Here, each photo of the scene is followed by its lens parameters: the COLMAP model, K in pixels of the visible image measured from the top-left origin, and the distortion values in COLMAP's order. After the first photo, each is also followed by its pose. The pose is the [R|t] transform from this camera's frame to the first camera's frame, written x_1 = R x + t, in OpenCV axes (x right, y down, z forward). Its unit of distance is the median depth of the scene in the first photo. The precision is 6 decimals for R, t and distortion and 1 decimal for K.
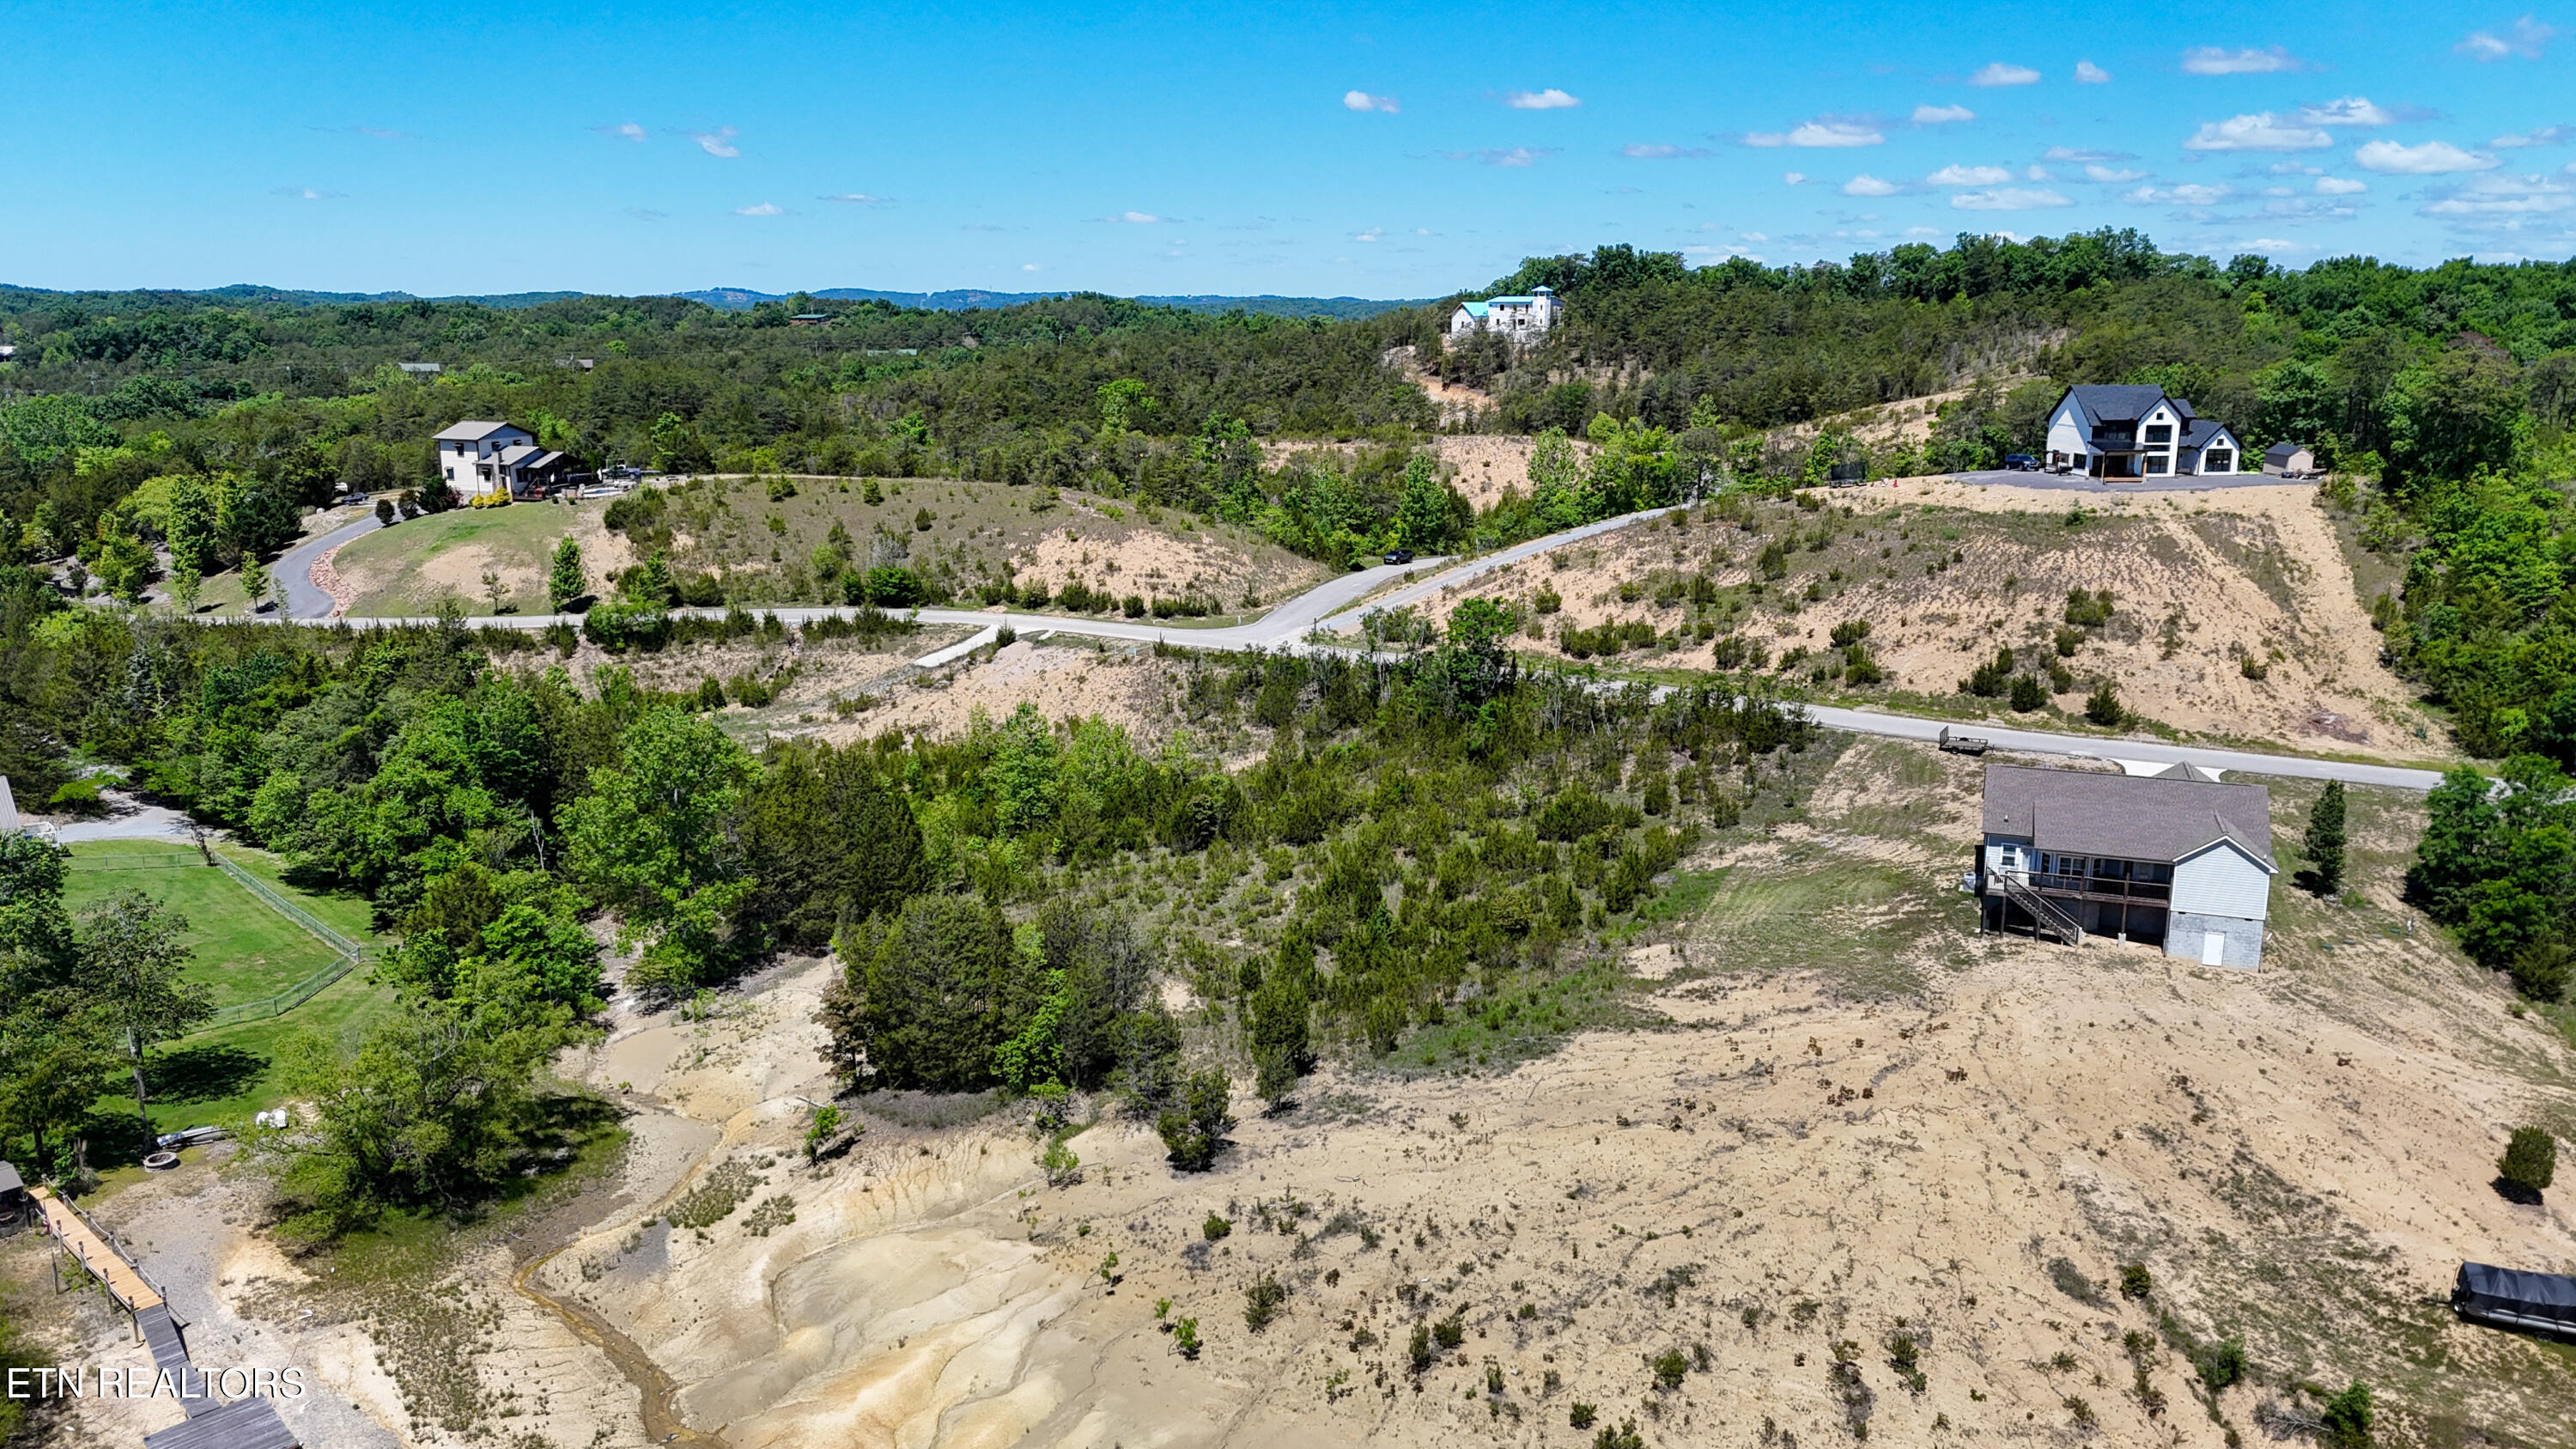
lens RADIAL K [[1887.8, 0, 1286.1], [0, 1887.8, 734.0], [0, 0, 1]] dist [0.079427, -0.067458]
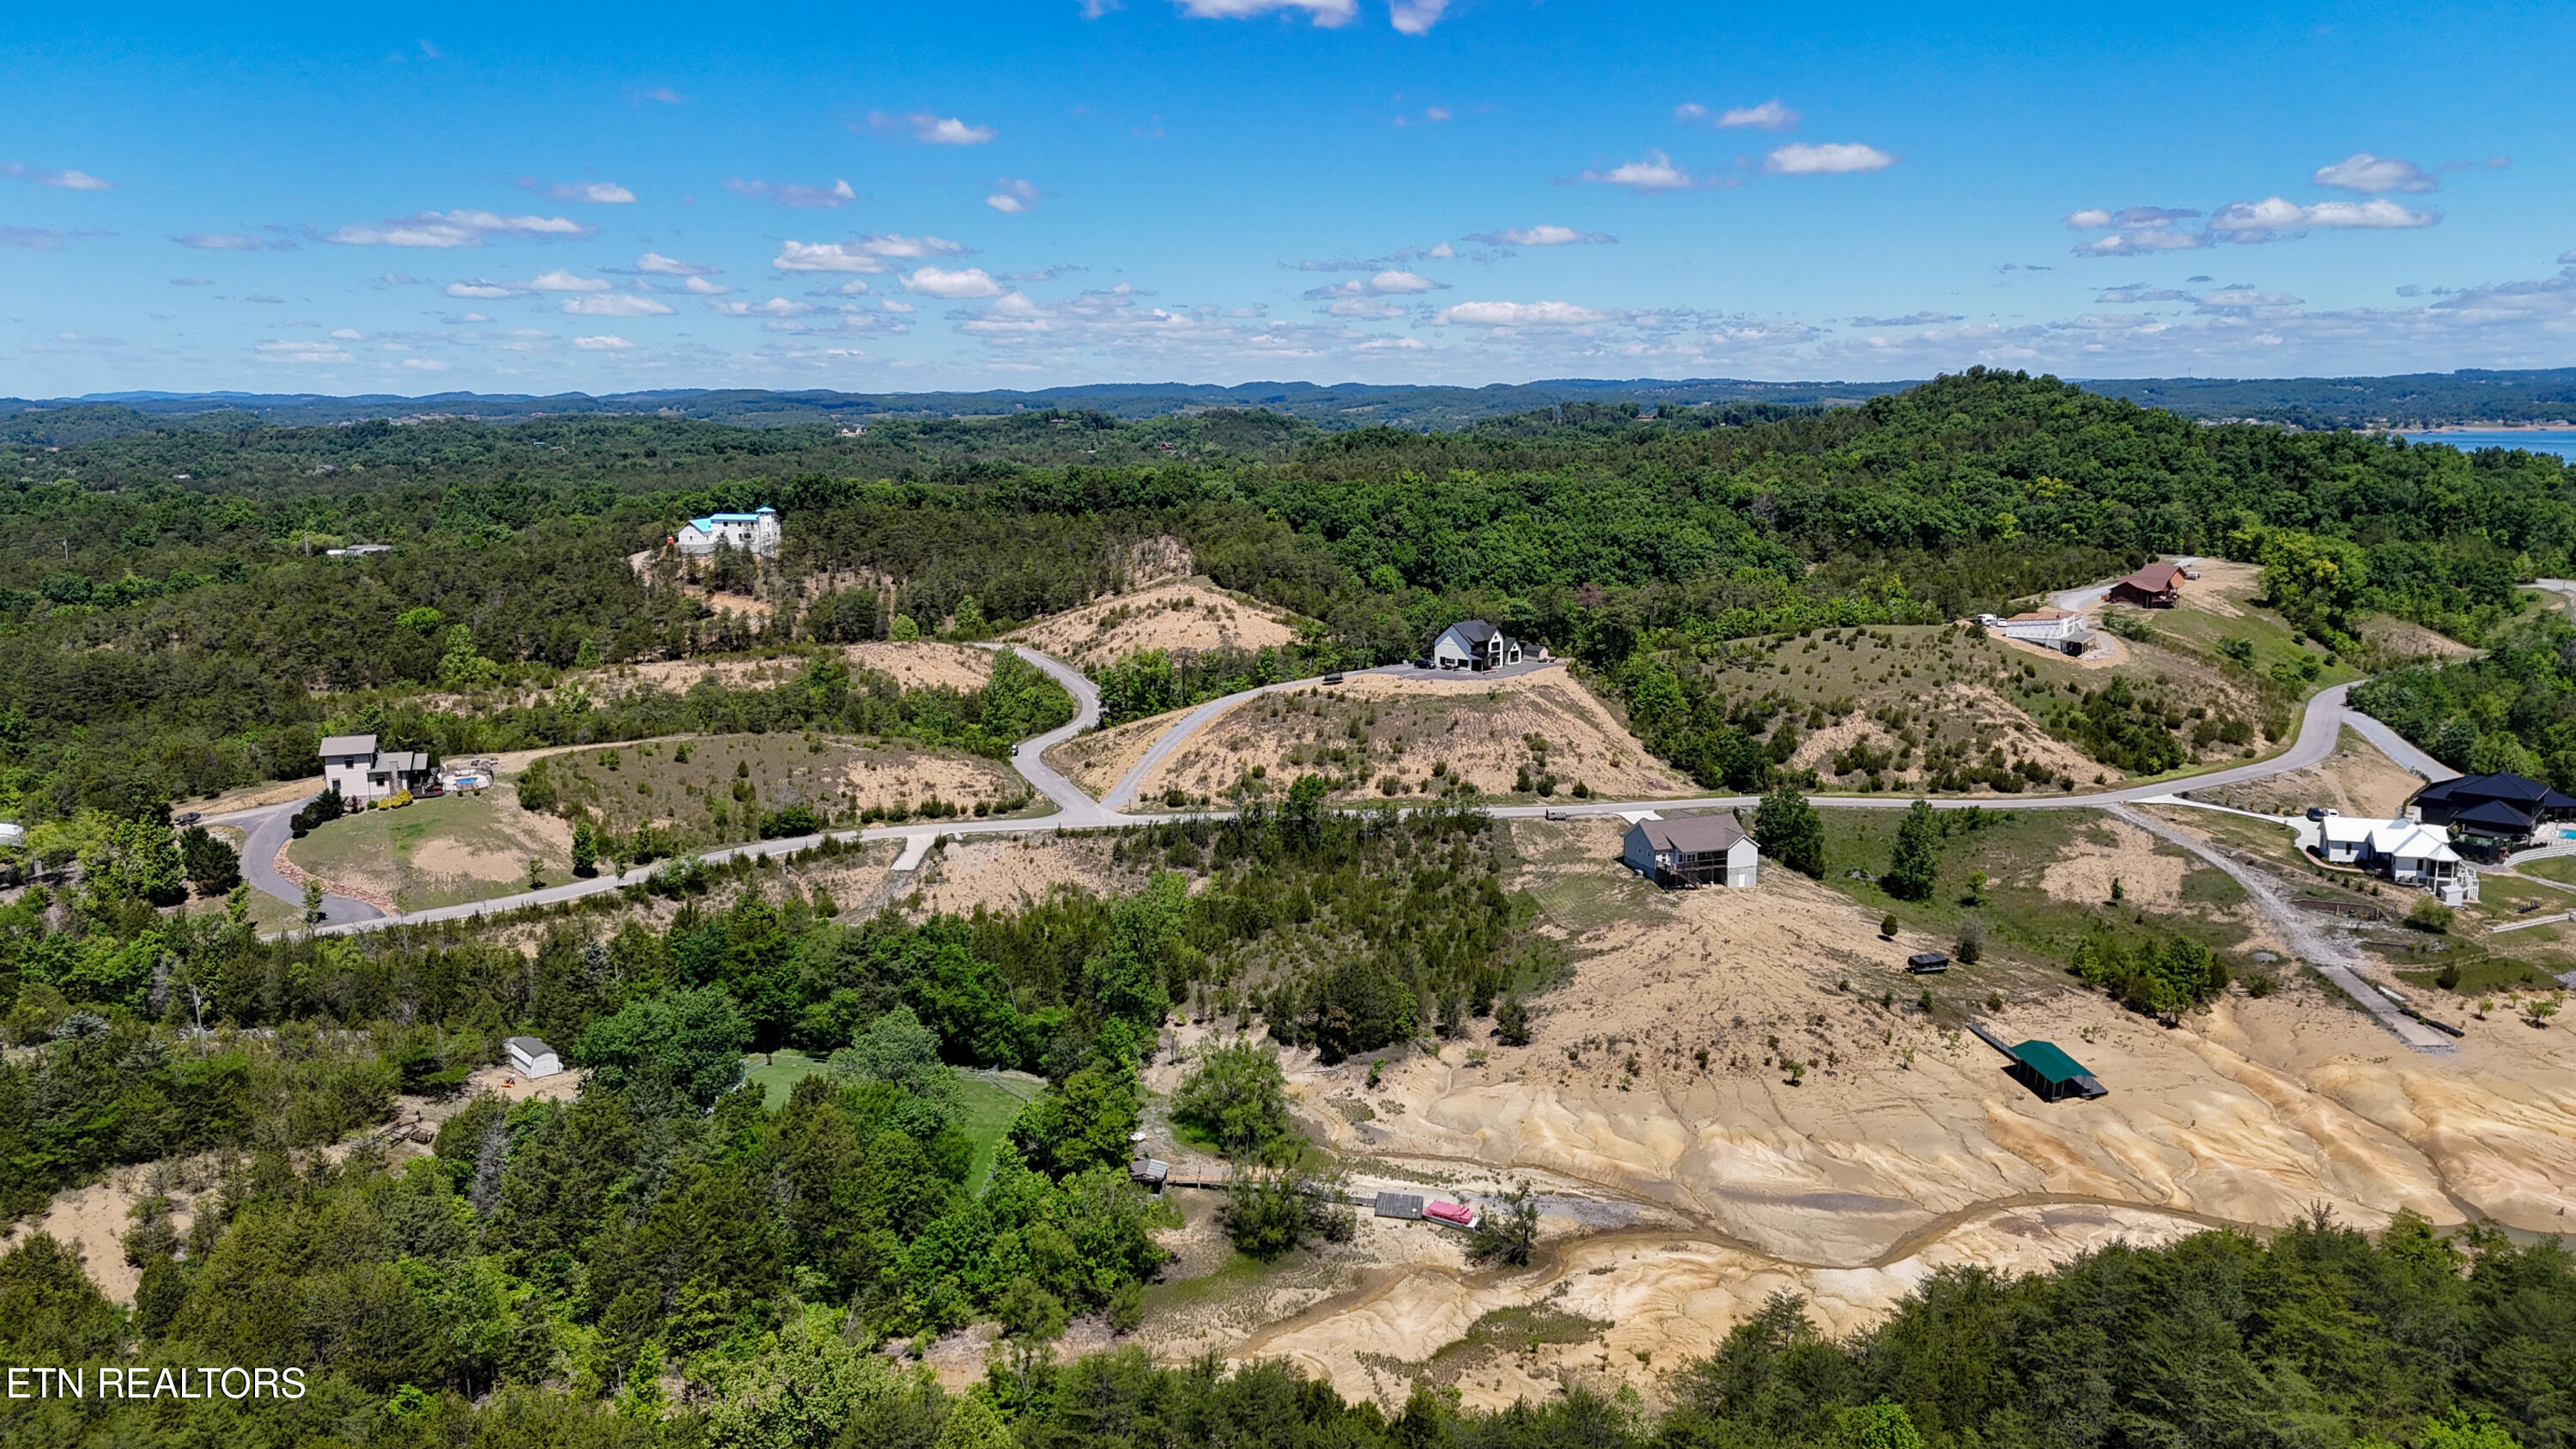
lens RADIAL K [[1886.7, 0, 1288.0], [0, 1886.7, 724.5], [0, 0, 1]] dist [0.136795, -0.227323]
pose [[0.770459, -0.115469, 0.626945, -0.924653], [0.149444, 0.988769, -0.001544, -0.106864], [-0.619725, 0.094883, 0.779062, -0.361047]]
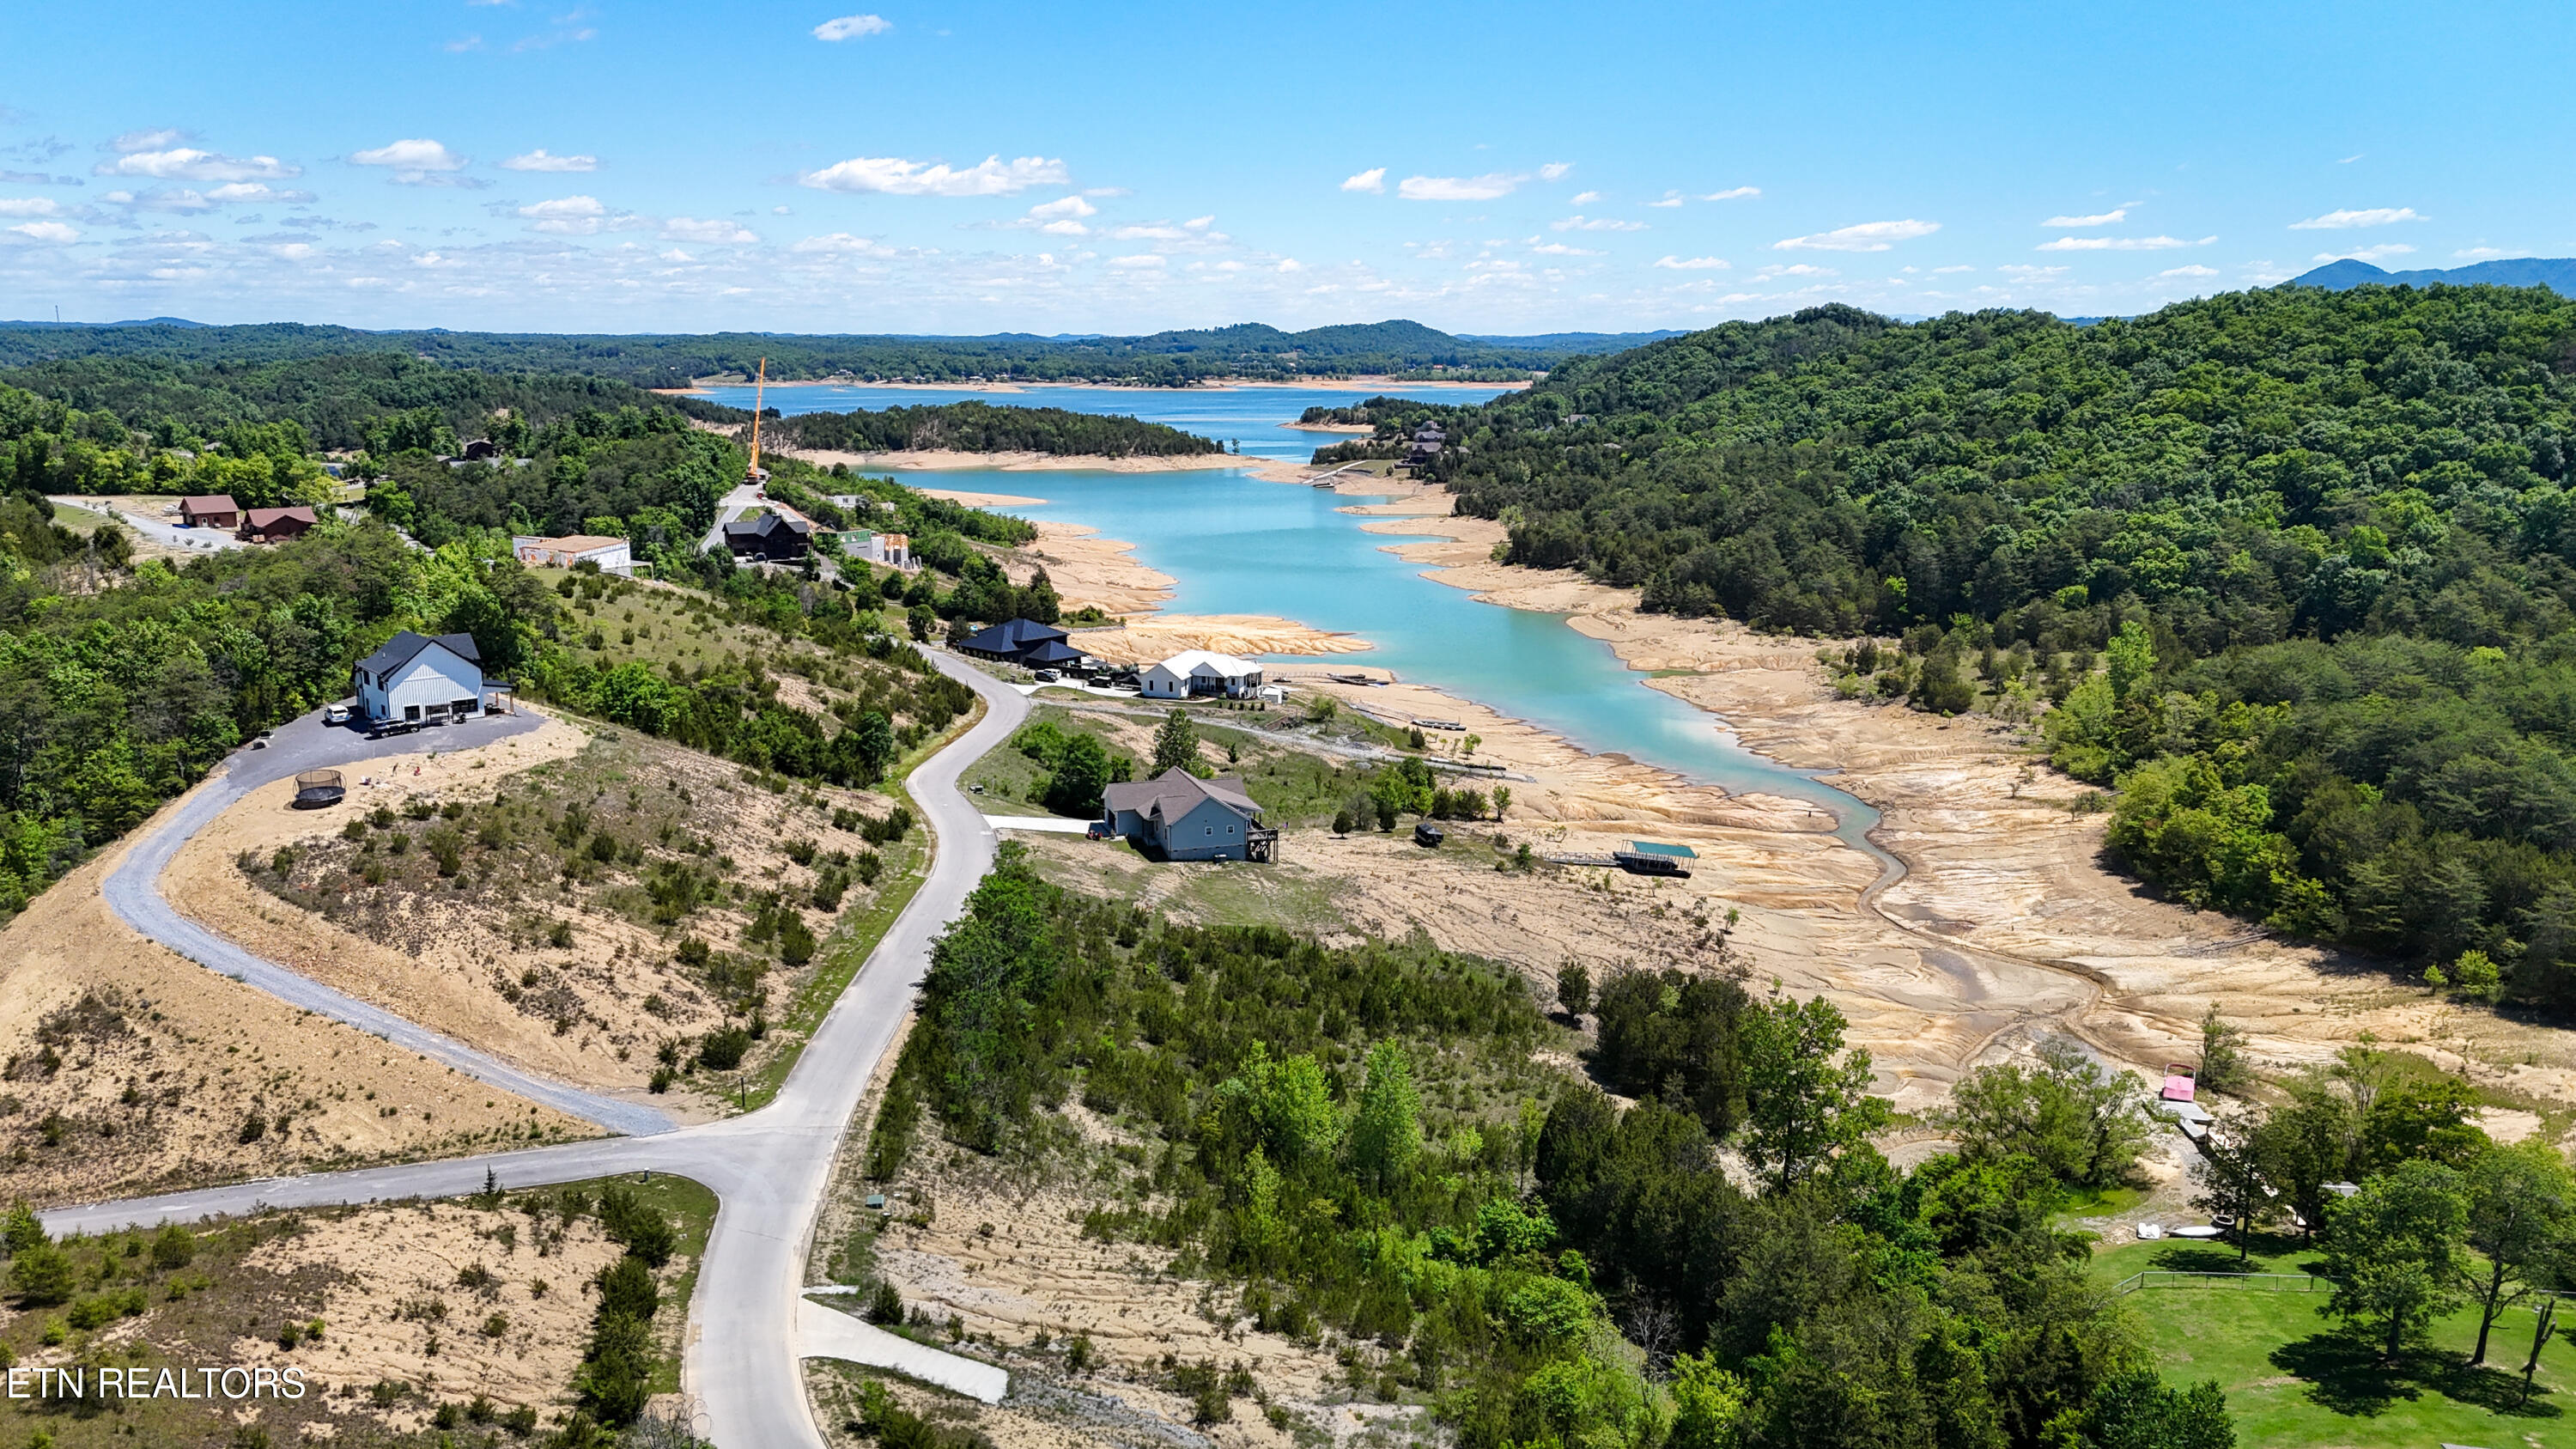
lens RADIAL K [[1885.8, 0, 1286.8], [0, 1885.8, 734.4], [0, 0, 1]] dist [0.097243, -0.101152]
pose [[-0.615280, -0.166187, 0.770593, -0.679517], [0.171575, 0.925860, 0.336666, -0.409828], [-0.769411, 0.339359, -0.541150, 1.246384]]
